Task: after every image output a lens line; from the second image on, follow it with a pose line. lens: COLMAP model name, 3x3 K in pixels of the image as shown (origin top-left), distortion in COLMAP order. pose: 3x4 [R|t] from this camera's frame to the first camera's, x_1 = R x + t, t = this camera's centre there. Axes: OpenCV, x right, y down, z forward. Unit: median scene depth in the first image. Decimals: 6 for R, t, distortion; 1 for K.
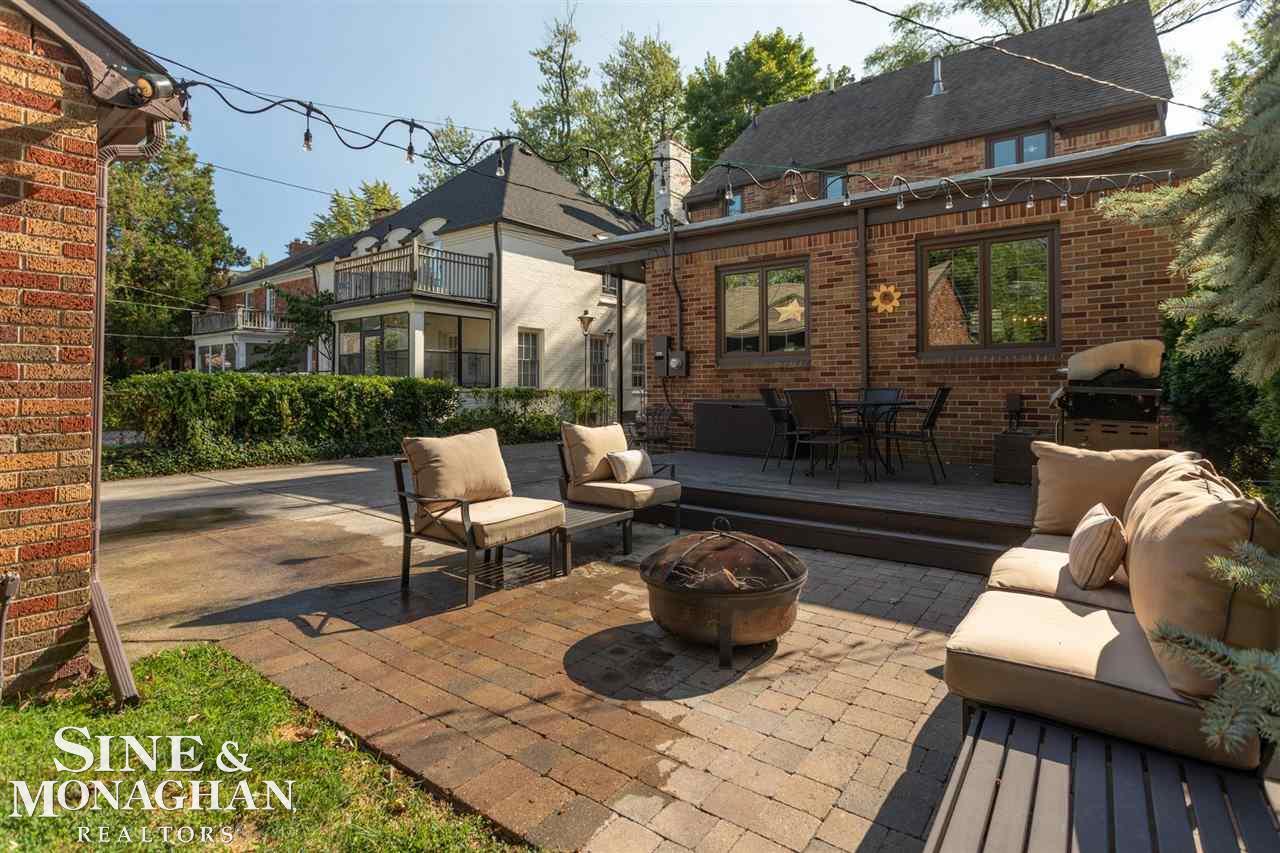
lens RADIAL K [[623.8, 0, 640.0], [0, 623.8, 391.5], [0, 0, 1]] dist [0.015293, -0.000008]
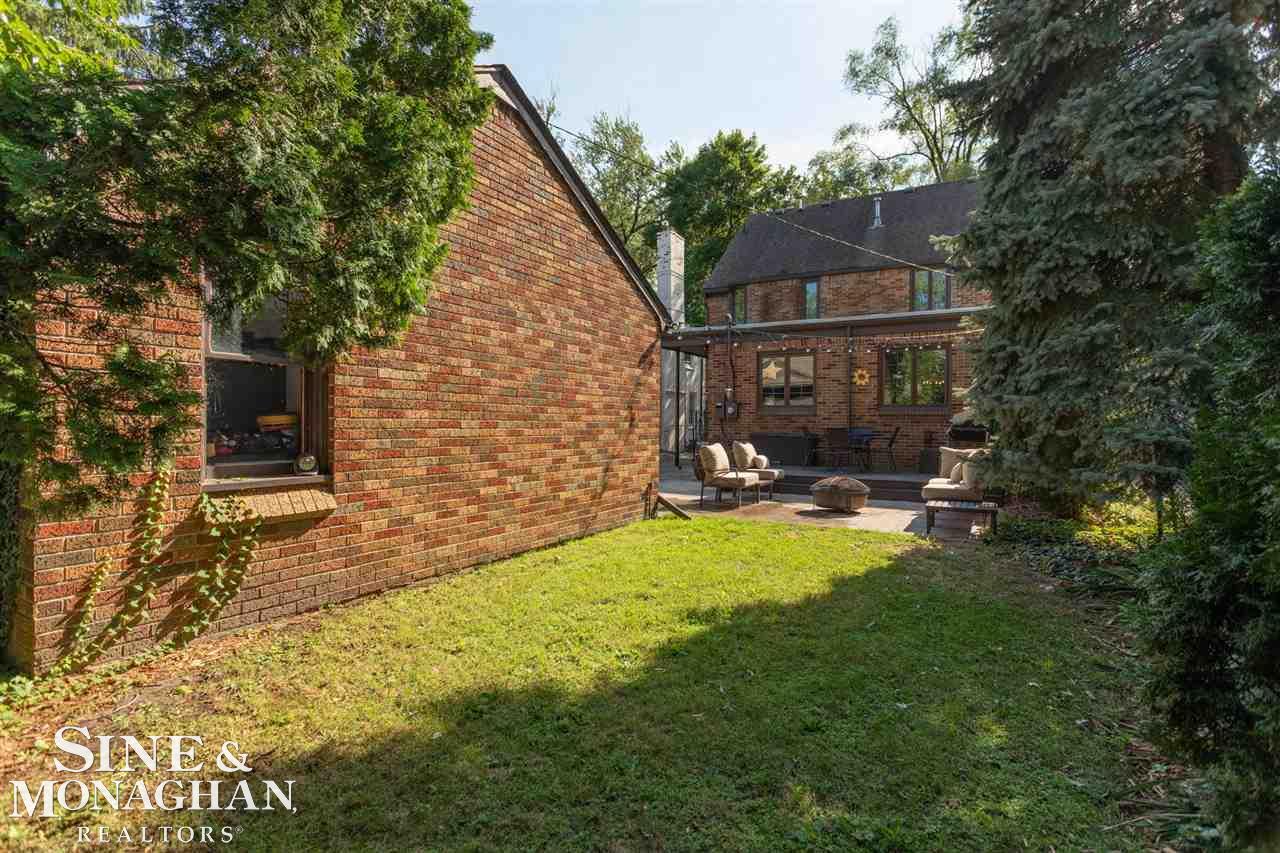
lens RADIAL K [[613.0, 0, 640.0], [0, 613.0, 426.5], [0, 0, 1]] dist [-0.002894, 0.000036]
pose [[0.993253, 0.011952, 0.115353, -0.341664], [-0.011461, 0.999922, -0.004922, 0.006362], [-0.115402, 0.003567, 0.993312, -0.523226]]
